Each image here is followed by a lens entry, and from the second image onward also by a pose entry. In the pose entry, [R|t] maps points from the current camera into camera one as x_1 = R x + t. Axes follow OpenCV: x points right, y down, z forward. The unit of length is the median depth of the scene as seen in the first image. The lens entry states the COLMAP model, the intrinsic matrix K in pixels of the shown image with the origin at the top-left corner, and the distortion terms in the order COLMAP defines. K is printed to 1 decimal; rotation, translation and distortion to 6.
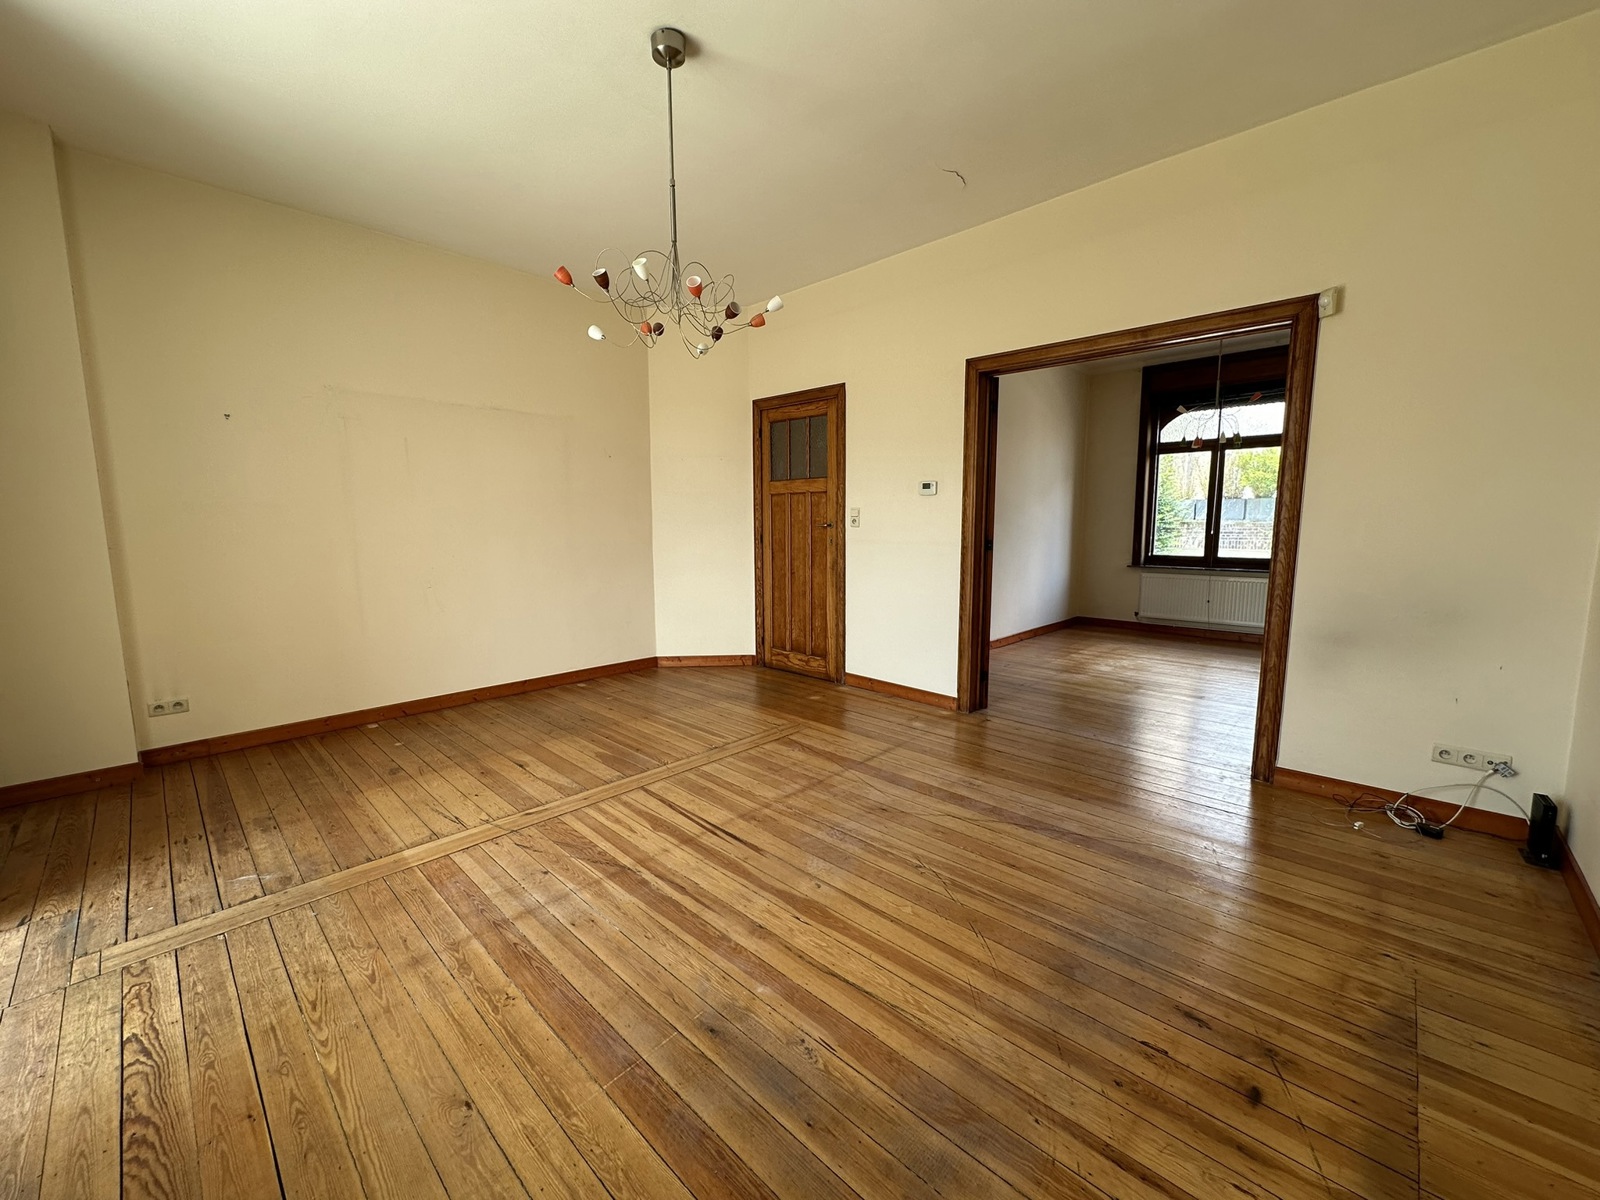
lens RADIAL K [[635.8, 0, 803.3], [0, 635.8, 603.0], [0, 0, 1]] dist [-0.003386, 0.001105]
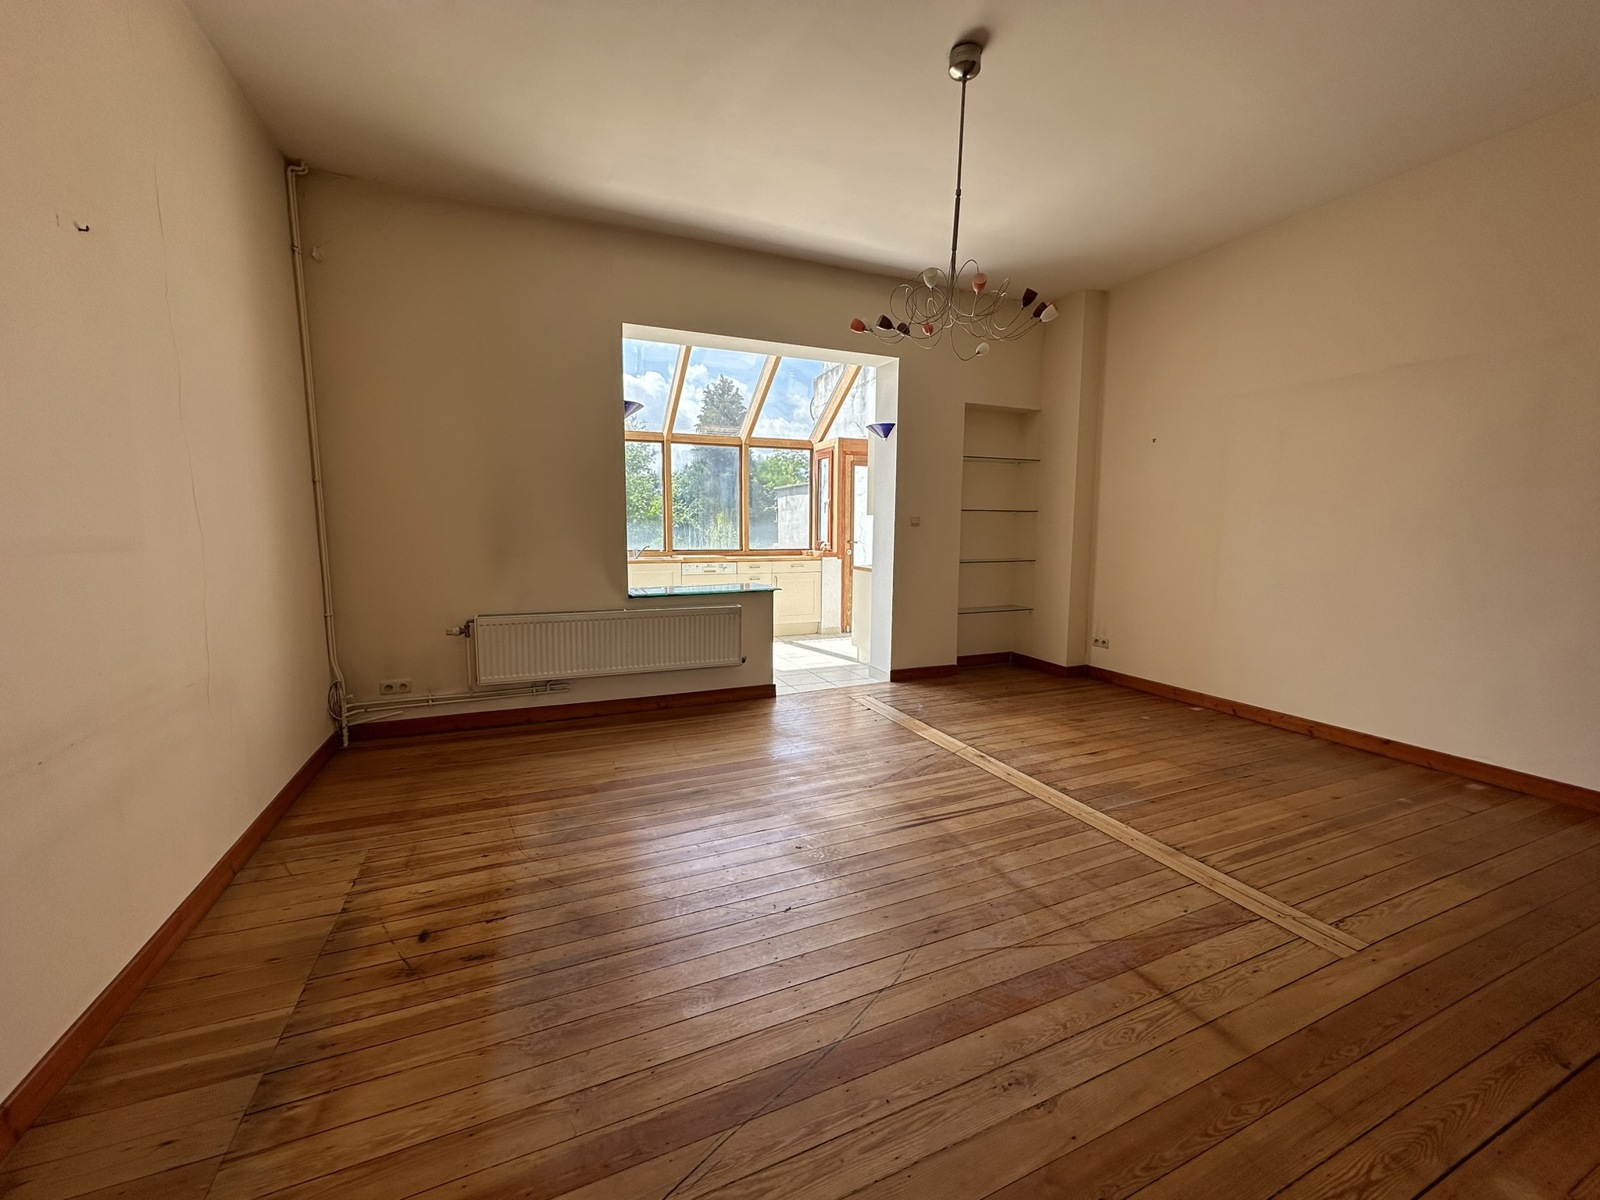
lens RADIAL K [[635.8, 0, 802.1], [0, 635.8, 597.1], [0, 0, 1]] dist [-0.003386, 0.001105]
pose [[-0.392108, 0.107577, -0.913608, 0.764099], [-0.118384, 0.978980, 0.166083, -0.128835], [0.912270, 0.173279, -0.371130, 1.038771]]
